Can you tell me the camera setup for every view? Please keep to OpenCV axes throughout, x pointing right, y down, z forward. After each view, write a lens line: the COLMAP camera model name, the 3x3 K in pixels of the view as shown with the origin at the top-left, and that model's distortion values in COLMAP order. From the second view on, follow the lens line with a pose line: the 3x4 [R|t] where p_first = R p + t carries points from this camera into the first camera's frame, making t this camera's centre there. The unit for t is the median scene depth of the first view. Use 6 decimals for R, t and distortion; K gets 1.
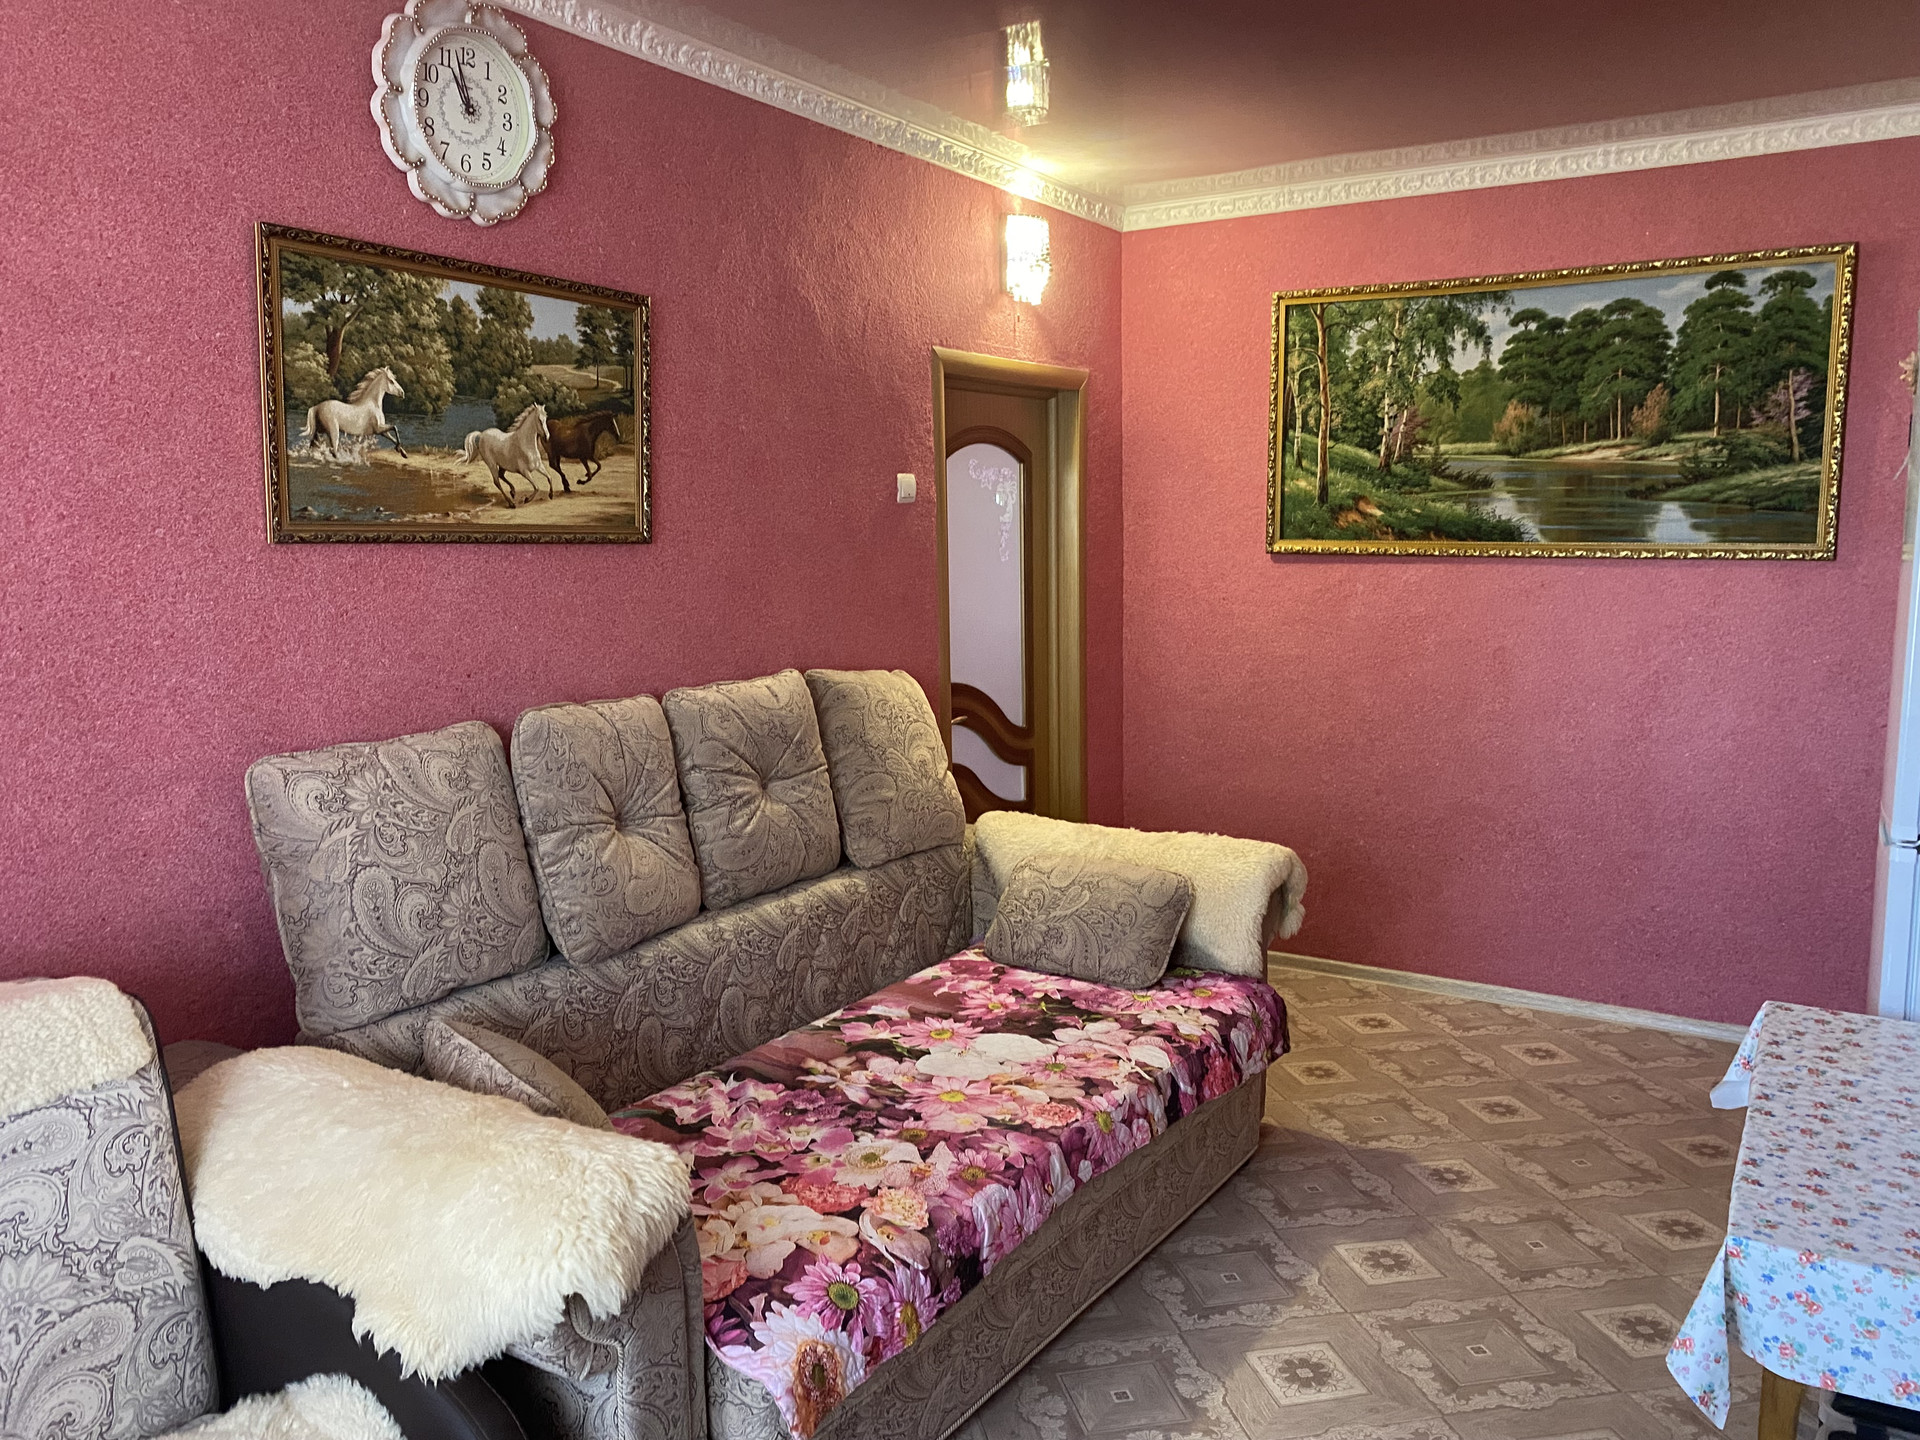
lens RADIAL K [[1461.9, 0, 956.5], [0, 1461.9, 720.7], [0, 0, 1]] dist [0.031025, -0.022483]
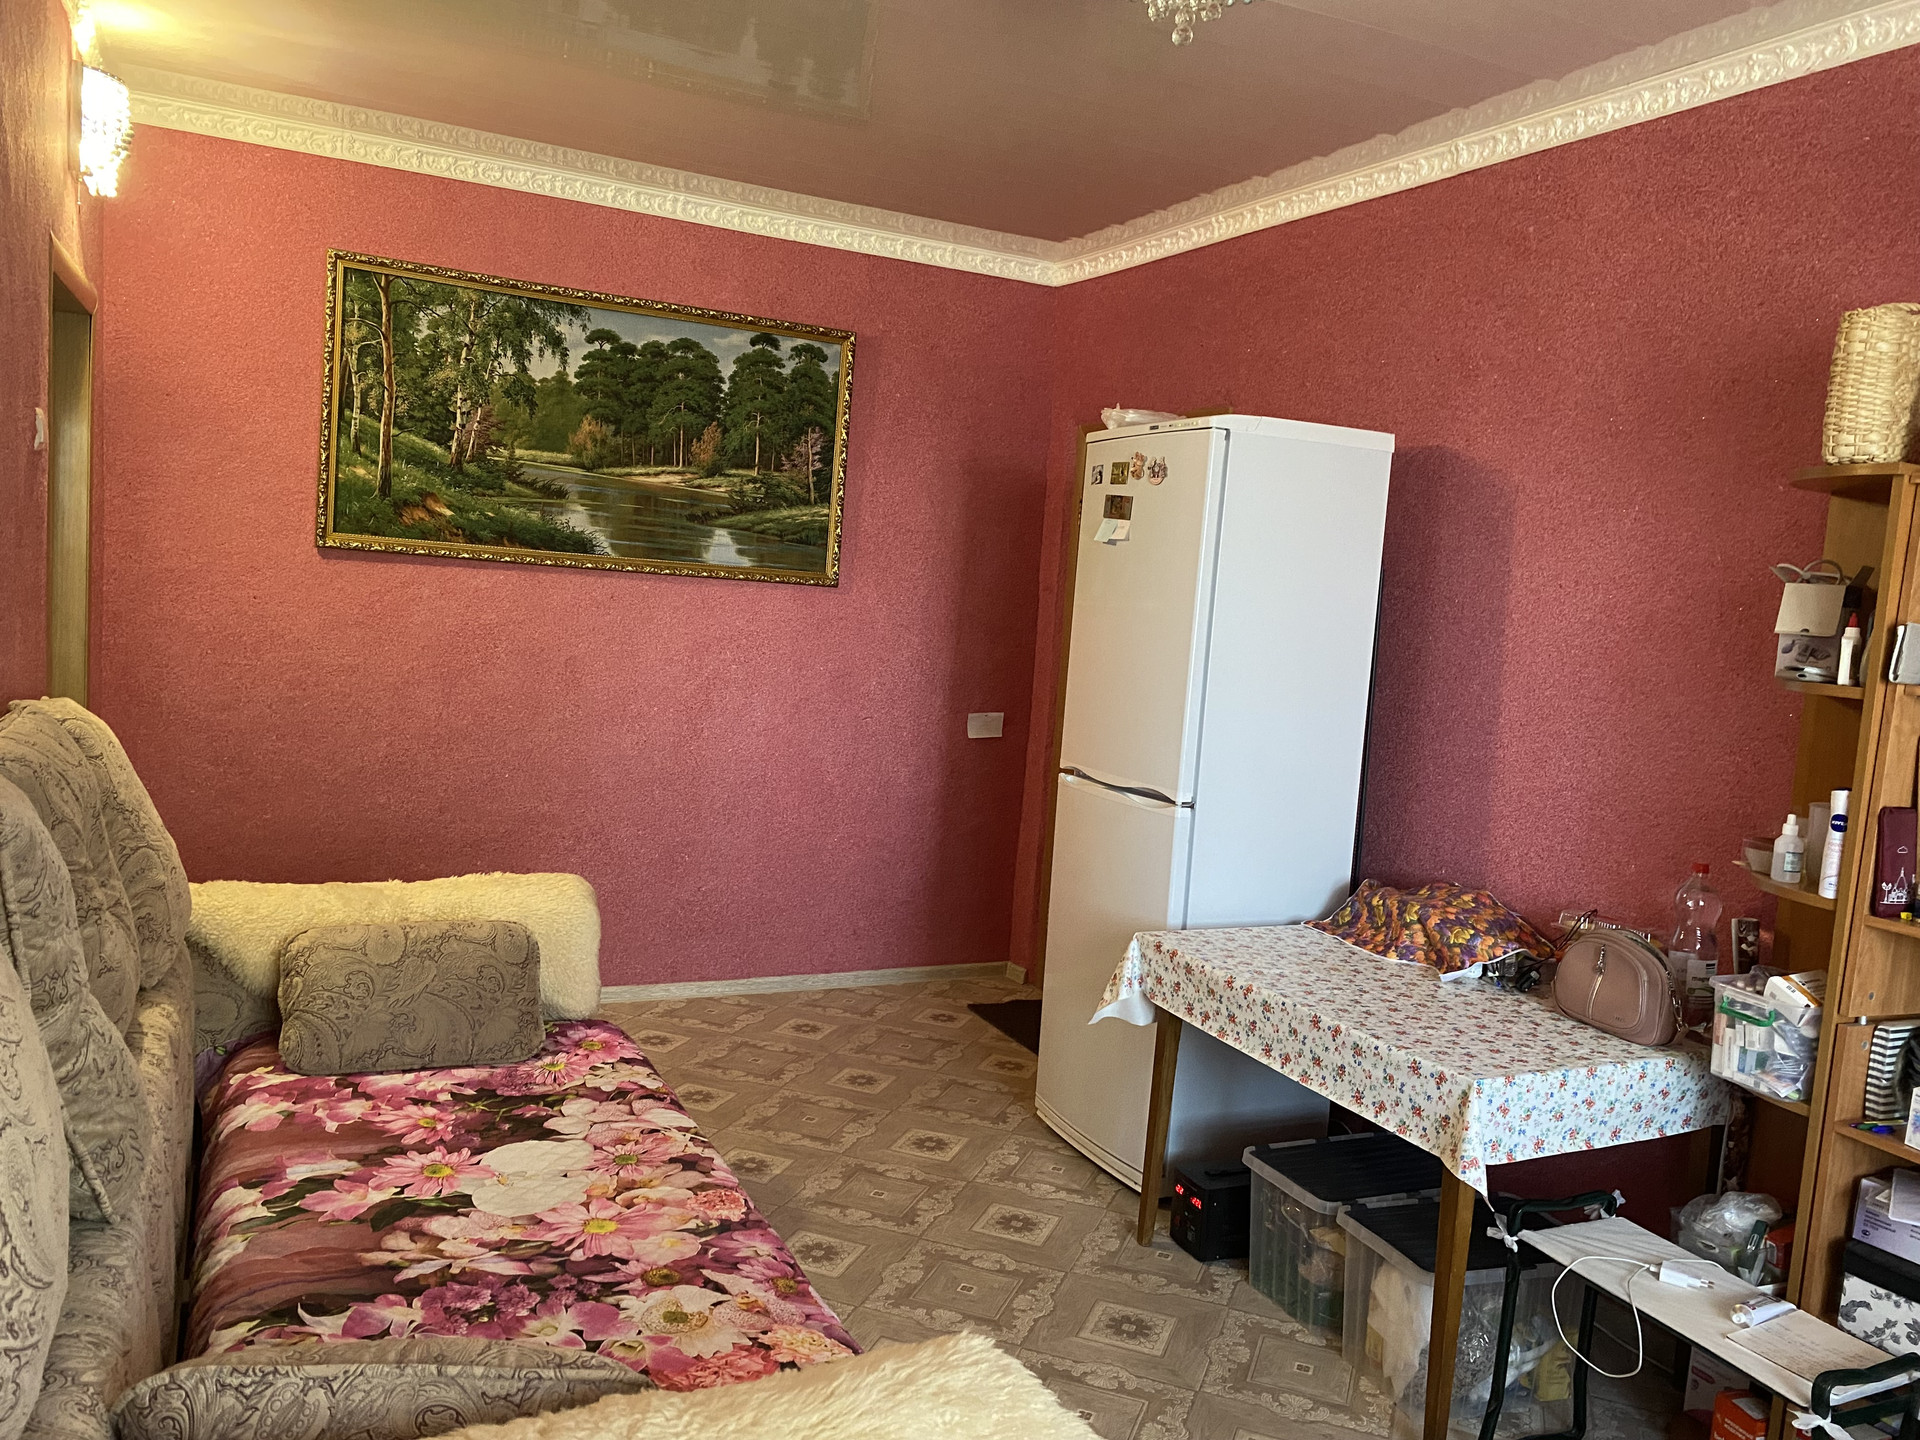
lens RADIAL K [[1461.9, 0, 956.9], [0, 1461.9, 723.2], [0, 0, 1]] dist [0.031025, -0.022483]
pose [[0.526159, -0.045584, 0.849164, -0.387126], [0.036243, 0.998857, 0.031163, -0.028289], [-0.849614, 0.014380, 0.527210, 0.262088]]
